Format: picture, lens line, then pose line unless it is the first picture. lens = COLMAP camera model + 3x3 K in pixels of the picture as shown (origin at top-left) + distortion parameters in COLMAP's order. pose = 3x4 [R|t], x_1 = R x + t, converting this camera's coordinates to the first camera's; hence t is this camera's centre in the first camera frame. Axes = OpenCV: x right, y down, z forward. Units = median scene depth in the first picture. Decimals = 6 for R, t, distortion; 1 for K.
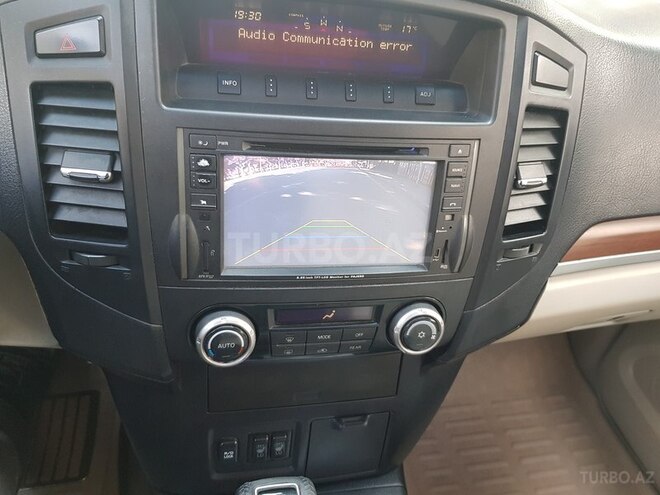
lens RADIAL K [[513.4, 0, 327.0], [0, 513.4, 247.8], [0, 0, 1]] dist [0.032150, -0.073139]
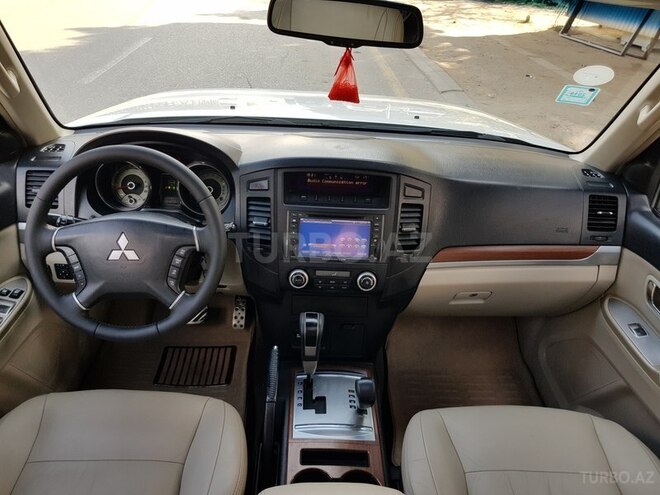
lens RADIAL K [[513.4, 0, 327.0], [0, 513.4, 247.8], [0, 0, 1]] dist [0.032150, -0.073139]
pose [[0.983225, 0.018894, -0.181415, 0.511402], [-0.045827, 0.988305, -0.145442, 0.429465], [0.176545, 0.151316, 0.972592, -1.929799]]
